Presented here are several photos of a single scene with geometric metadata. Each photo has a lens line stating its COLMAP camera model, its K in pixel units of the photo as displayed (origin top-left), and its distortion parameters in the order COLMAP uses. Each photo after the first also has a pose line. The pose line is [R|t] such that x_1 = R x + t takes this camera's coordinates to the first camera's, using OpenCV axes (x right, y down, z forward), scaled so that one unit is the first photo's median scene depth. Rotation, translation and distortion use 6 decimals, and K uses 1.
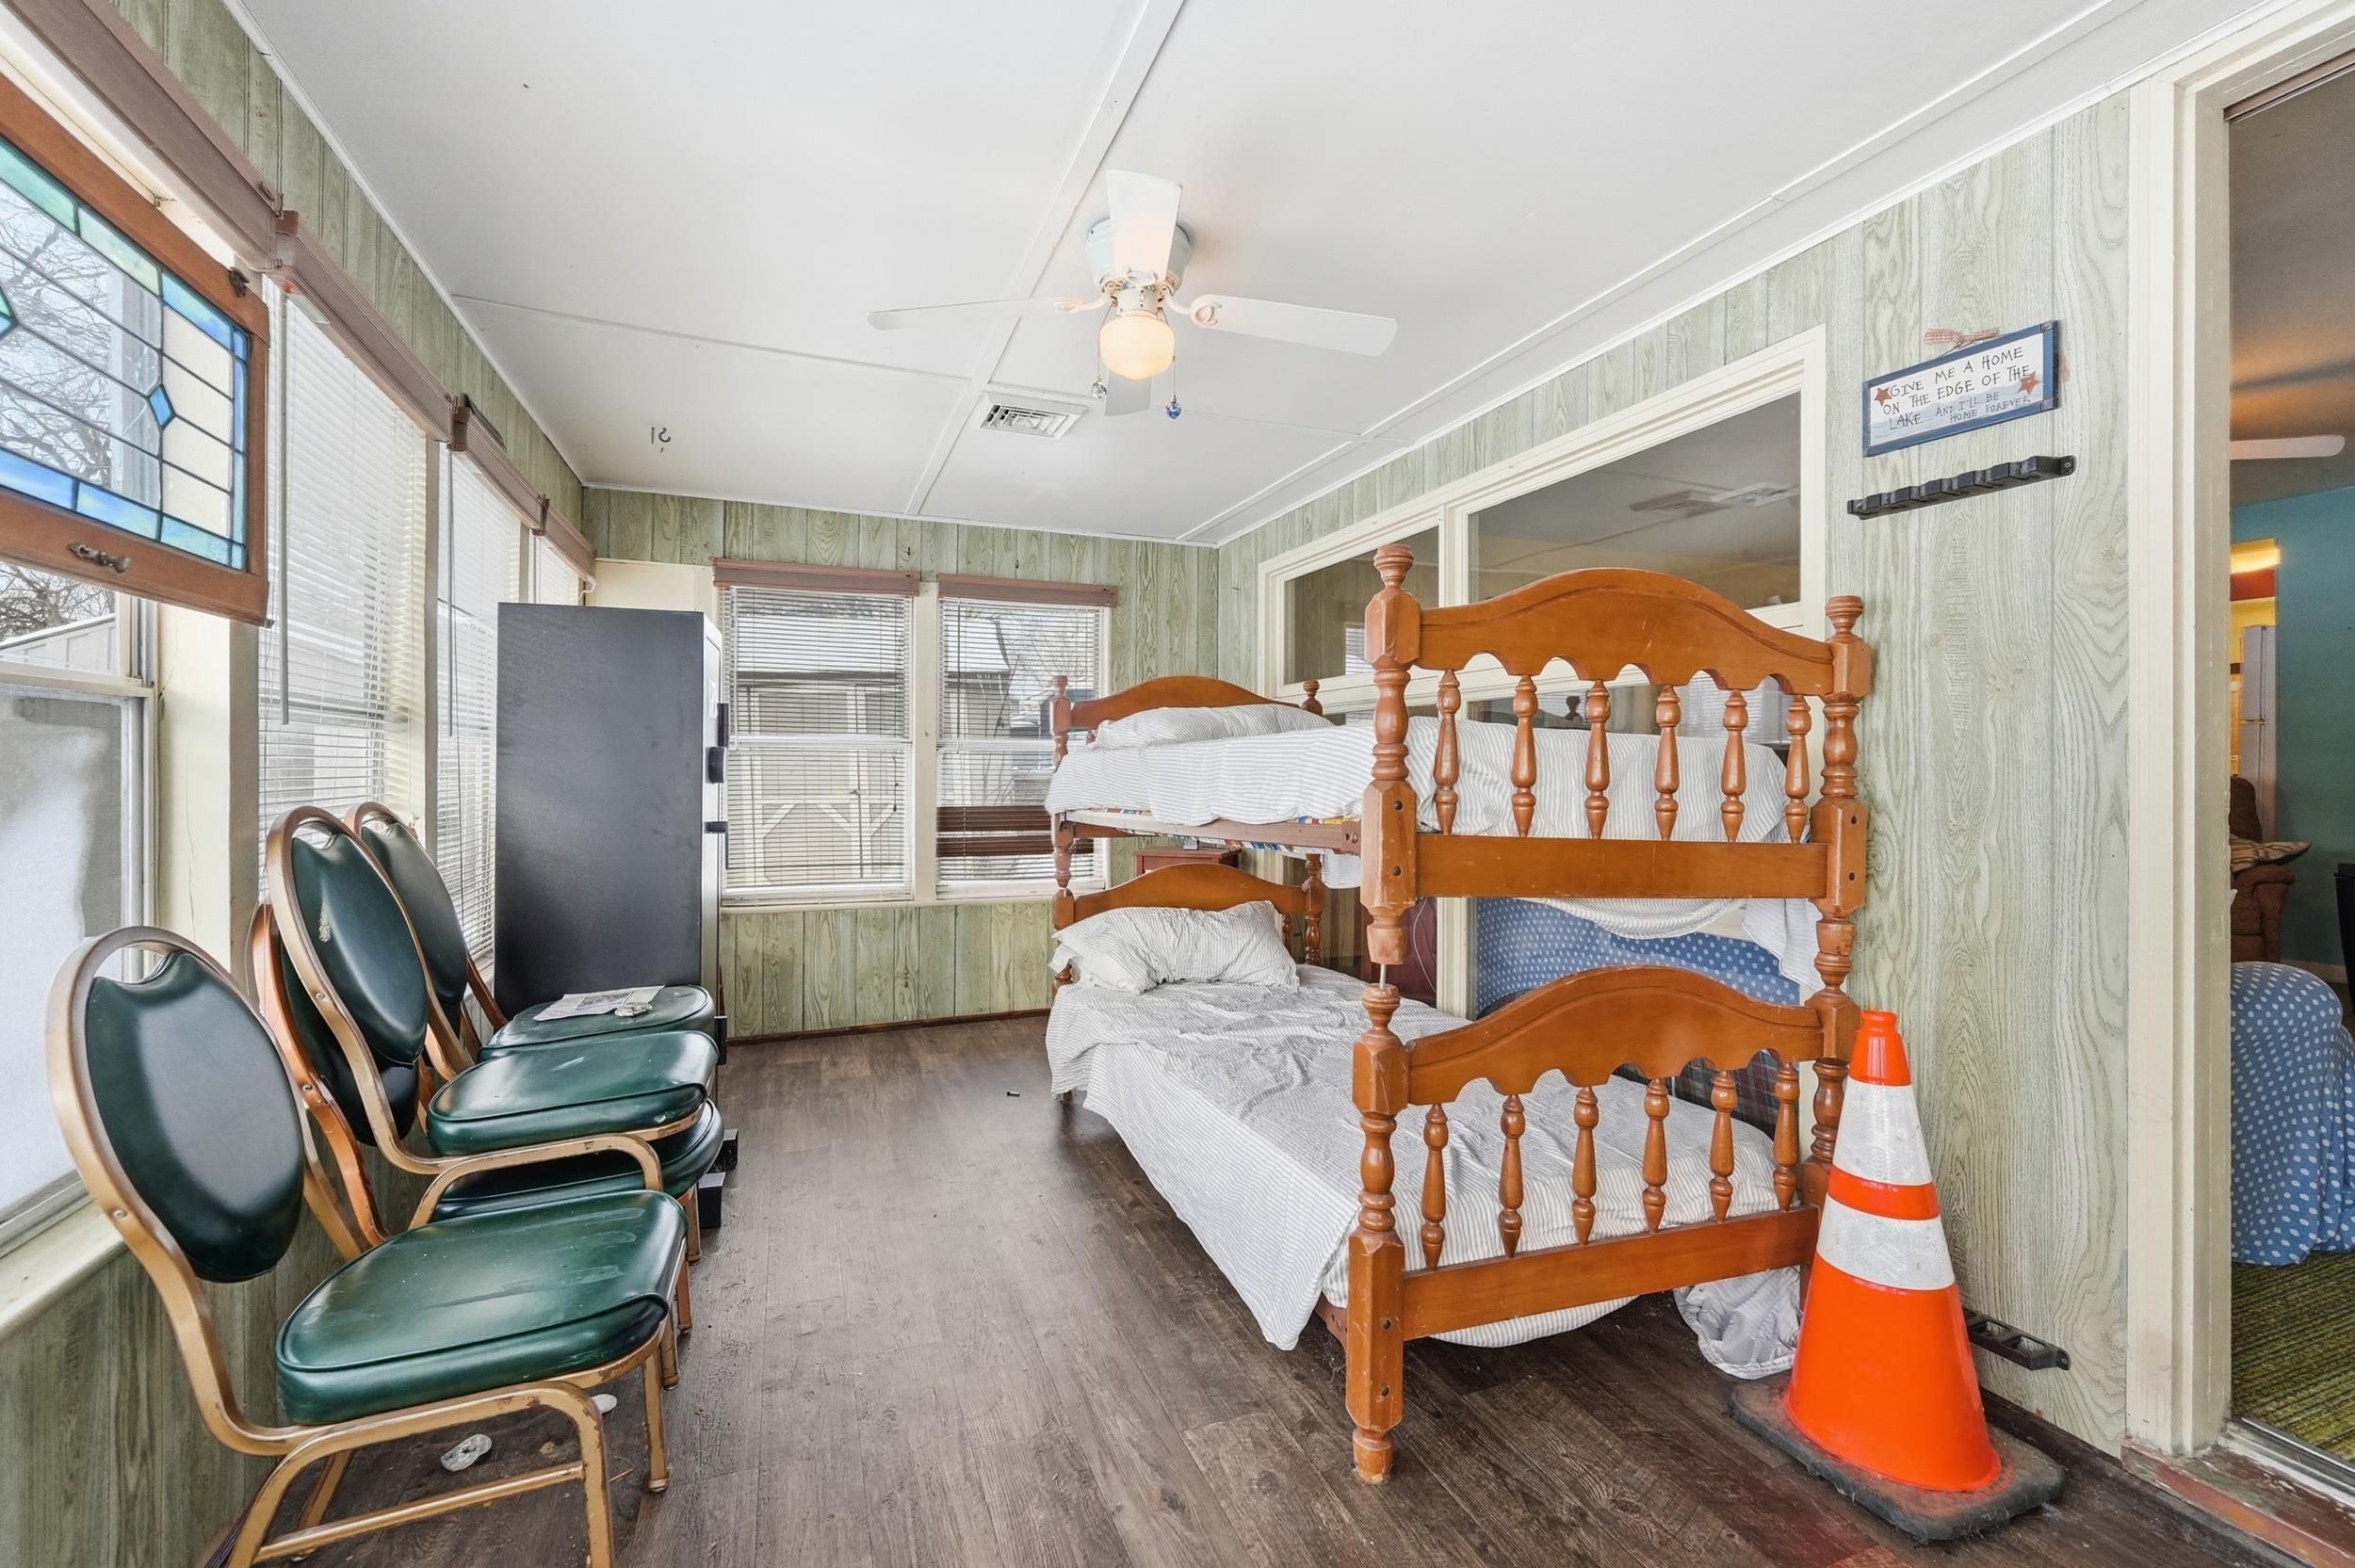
lens RADIAL K [[998.5, 0, 1180.8], [0, 998.5, 773.7], [0, 0, 1]] dist [0.002629, -0.000900]
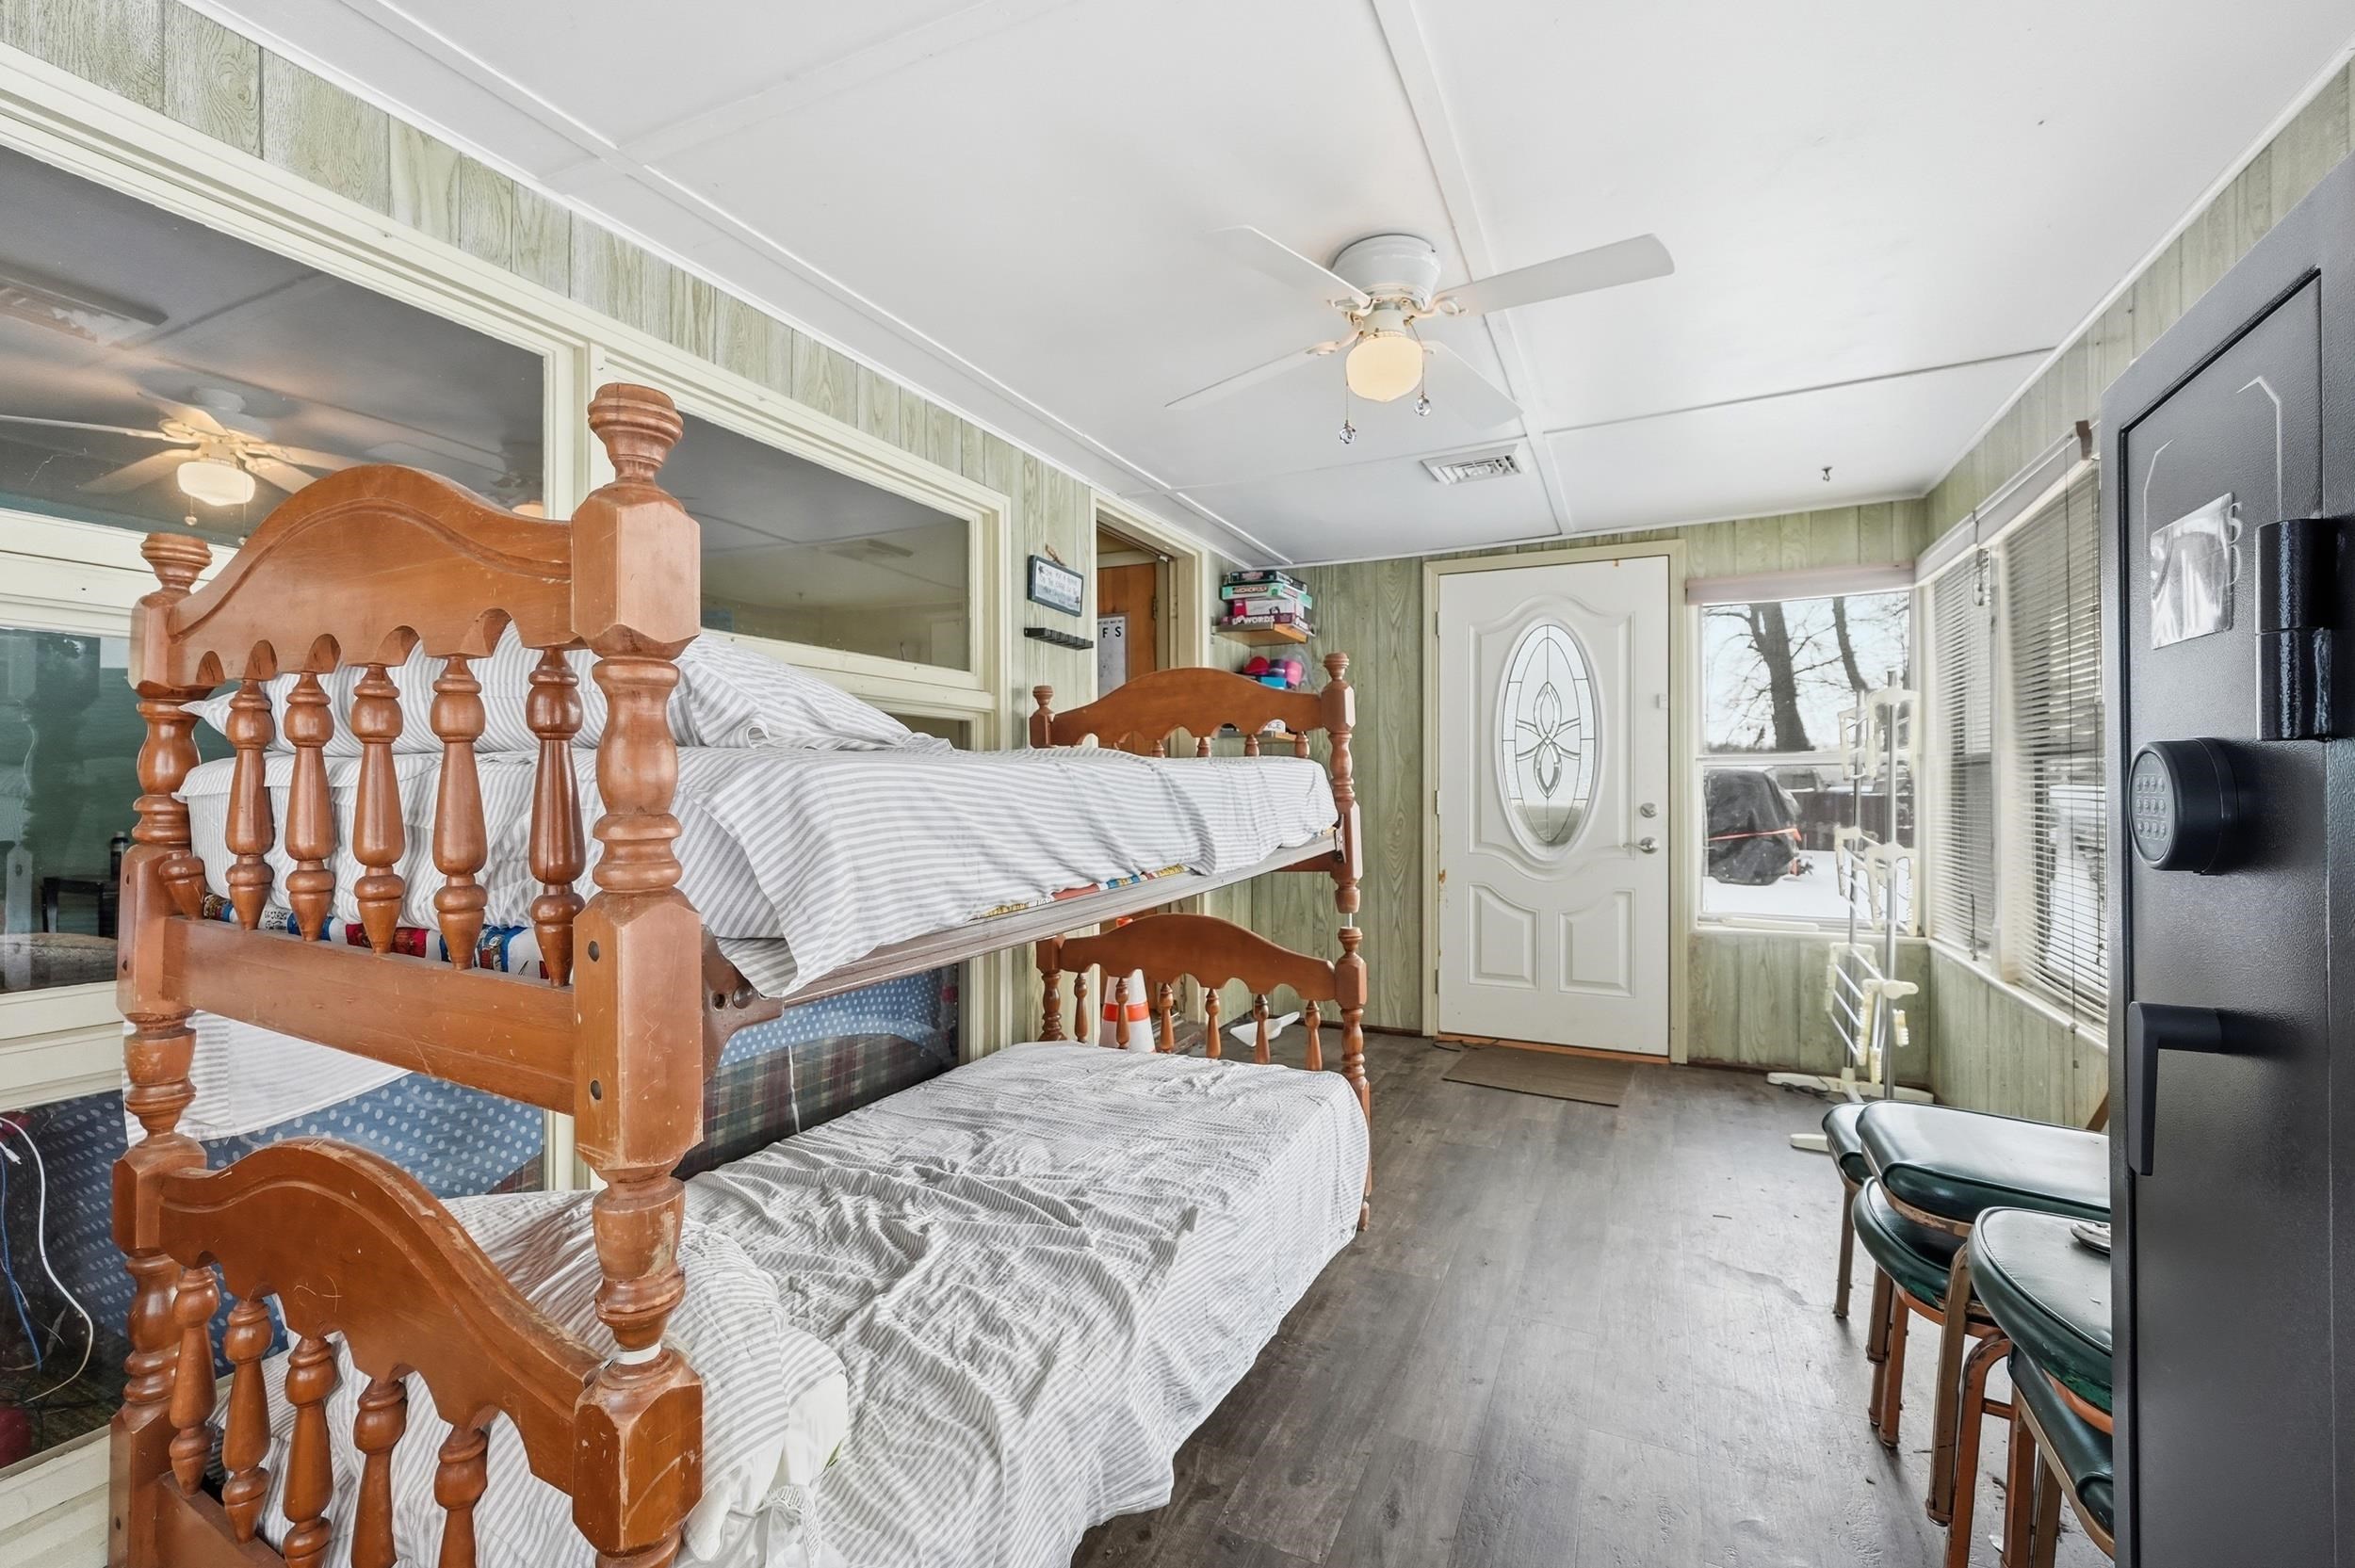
lens RADIAL K [[998.5, 0, 1173.2], [0, 998.5, 779.8], [0, 0, 1]] dist [0.002629, -0.000900]
pose [[-0.679300, 0.005558, 0.733839, -0.670148], [0.005029, 0.999983, -0.002919, -0.017914], [-0.733843, 0.001708, -0.679317, 1.952543]]
